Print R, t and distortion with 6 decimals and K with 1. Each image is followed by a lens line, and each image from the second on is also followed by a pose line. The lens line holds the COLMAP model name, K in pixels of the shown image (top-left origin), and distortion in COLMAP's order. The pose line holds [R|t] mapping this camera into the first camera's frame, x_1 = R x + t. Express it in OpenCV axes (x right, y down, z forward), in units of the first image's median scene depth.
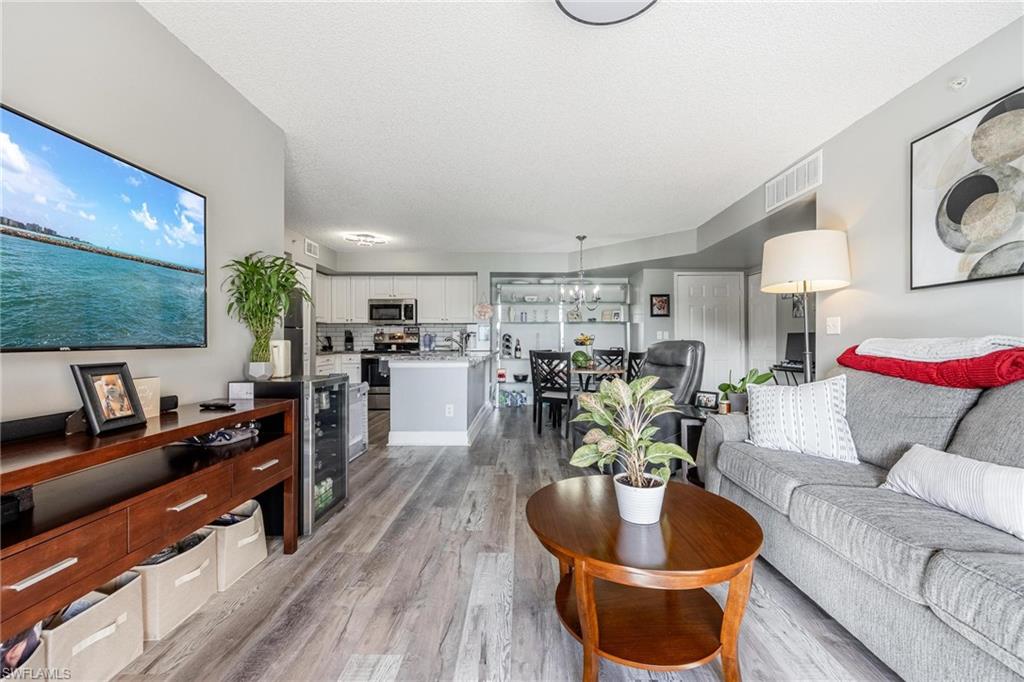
lens RADIAL K [[406.5, 0, 514.3], [0, 406.5, 346.5], [0, 0, 1]] dist [0.000910, -0.000246]
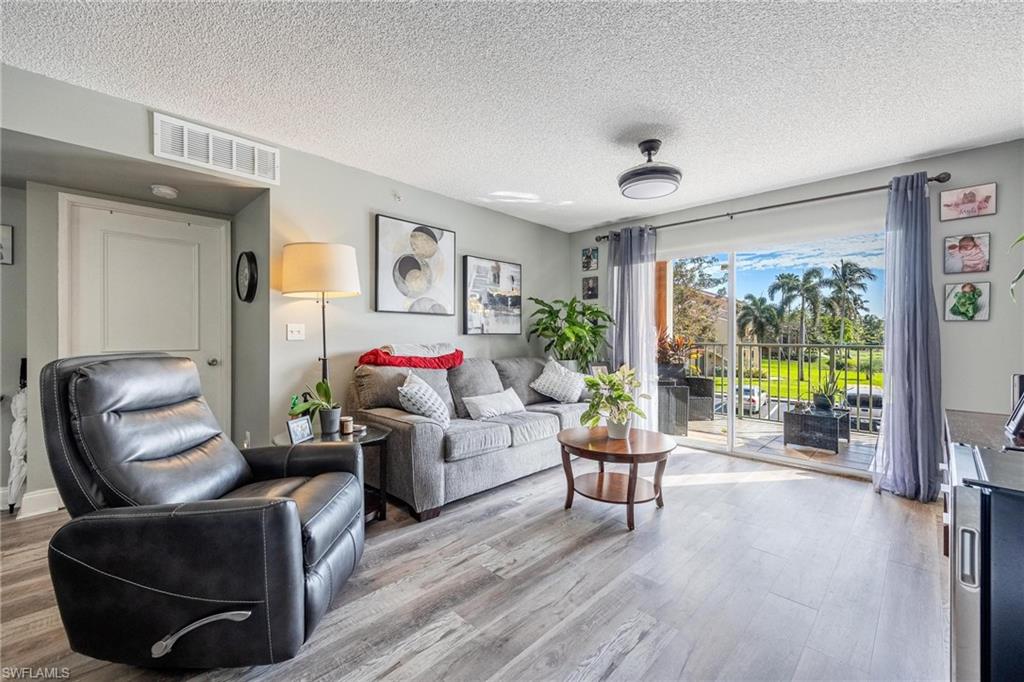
lens RADIAL K [[420.1, 0, 513.9], [0, 420.1, 337.9], [0, 0, 1]] dist [0.006900, -0.000261]
pose [[-0.727743, -0.006140, 0.685823, -0.156965], [0.000201, 0.999958, 0.009166, -0.018835], [-0.685850, 0.006809, -0.727711, 0.609623]]
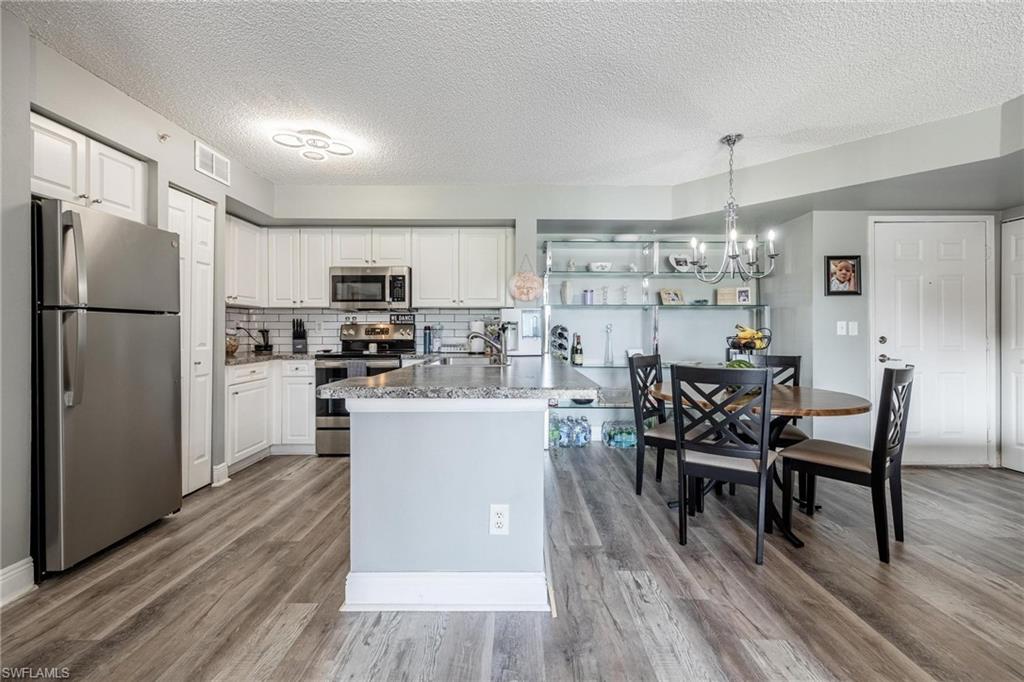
lens RADIAL K [[420.1, 0, 513.9], [0, 420.1, 342.3], [0, 0, 1]] dist [0.006900, -0.000261]
pose [[0.999919, 0.000081, 0.012745, -0.106462], [-0.000229, 0.999933, 0.011578, -0.014648], [-0.012743, -0.011580, 0.999852, 0.417612]]
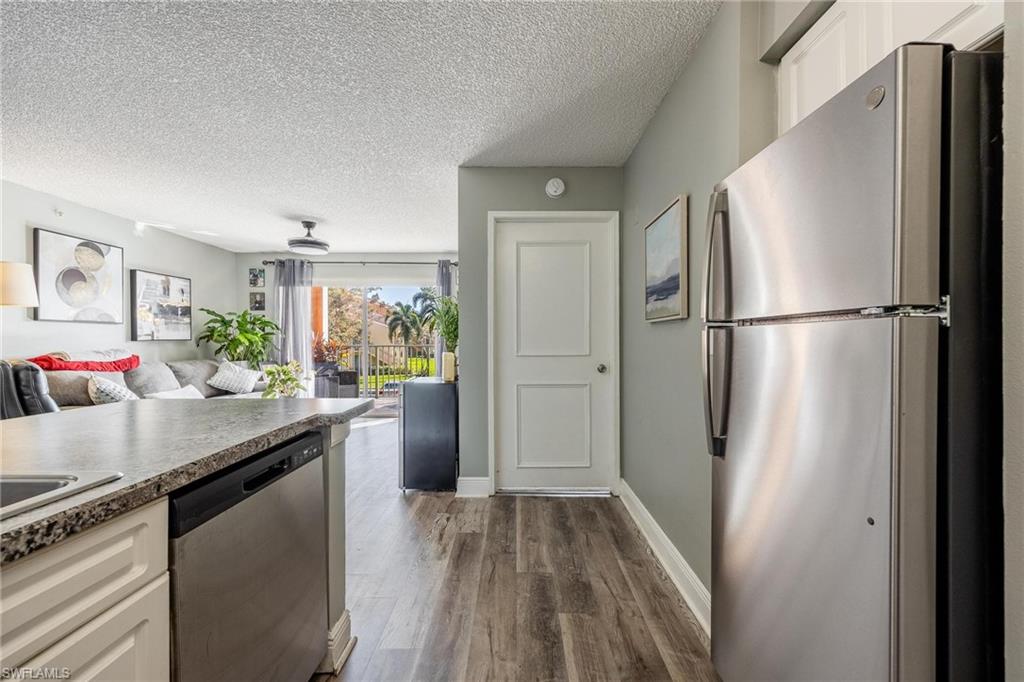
lens RADIAL K [[420.1, 0, 509.2], [0, 420.1, 341.5], [0, 0, 1]] dist [0.006900, -0.000261]
pose [[-0.999987, -0.000981, -0.004988, -0.294047], [-0.001050, 0.999904, 0.013822, -0.027427], [0.004974, 0.013827, -0.999892, 0.910400]]
